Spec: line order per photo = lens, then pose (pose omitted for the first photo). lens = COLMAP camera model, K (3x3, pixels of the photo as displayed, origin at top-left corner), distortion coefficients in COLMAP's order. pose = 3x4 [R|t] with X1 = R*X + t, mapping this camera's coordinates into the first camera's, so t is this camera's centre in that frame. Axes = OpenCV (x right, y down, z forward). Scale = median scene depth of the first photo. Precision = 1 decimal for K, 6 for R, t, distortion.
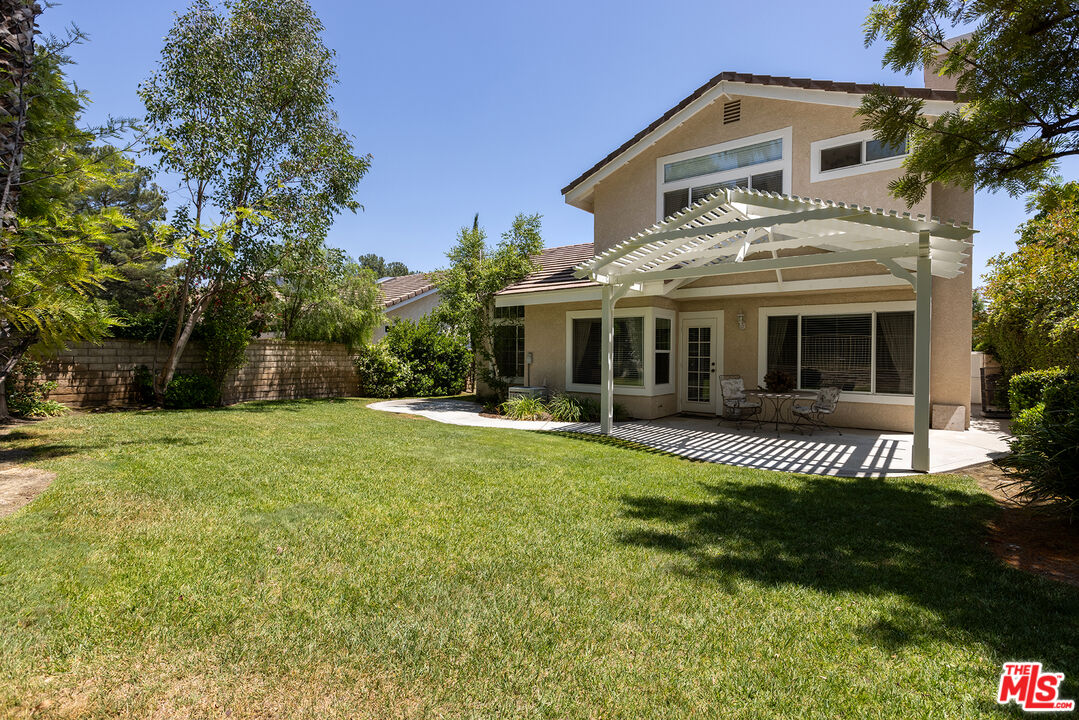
lens RADIAL K [[503.1, 0, 539.5], [0, 503.1, 360.0], [0, 0, 1]] dist [-0.001468, 0.000199]
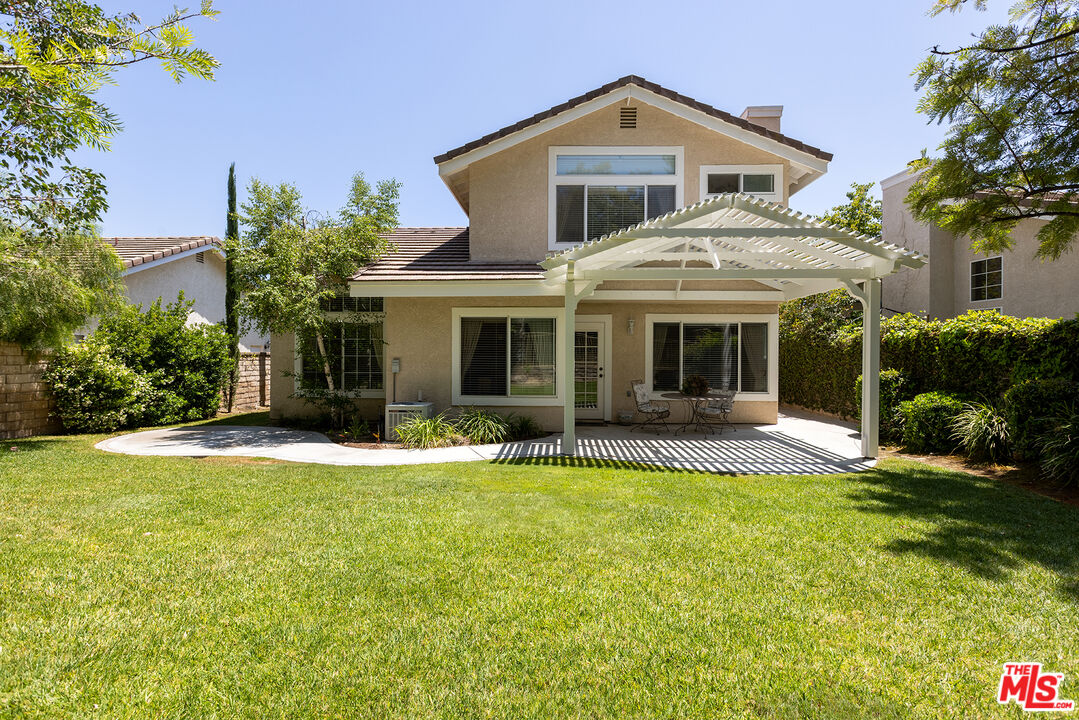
lens RADIAL K [[503.1, 0, 539.5], [0, 503.1, 360.0], [0, 0, 1]] dist [-0.001468, 0.000199]
pose [[0.813549, -0.008905, 0.581429, -0.321242], [0.009366, 0.999954, 0.002210, -0.012537], [-0.581422, 0.003648, 0.813594, 0.264229]]
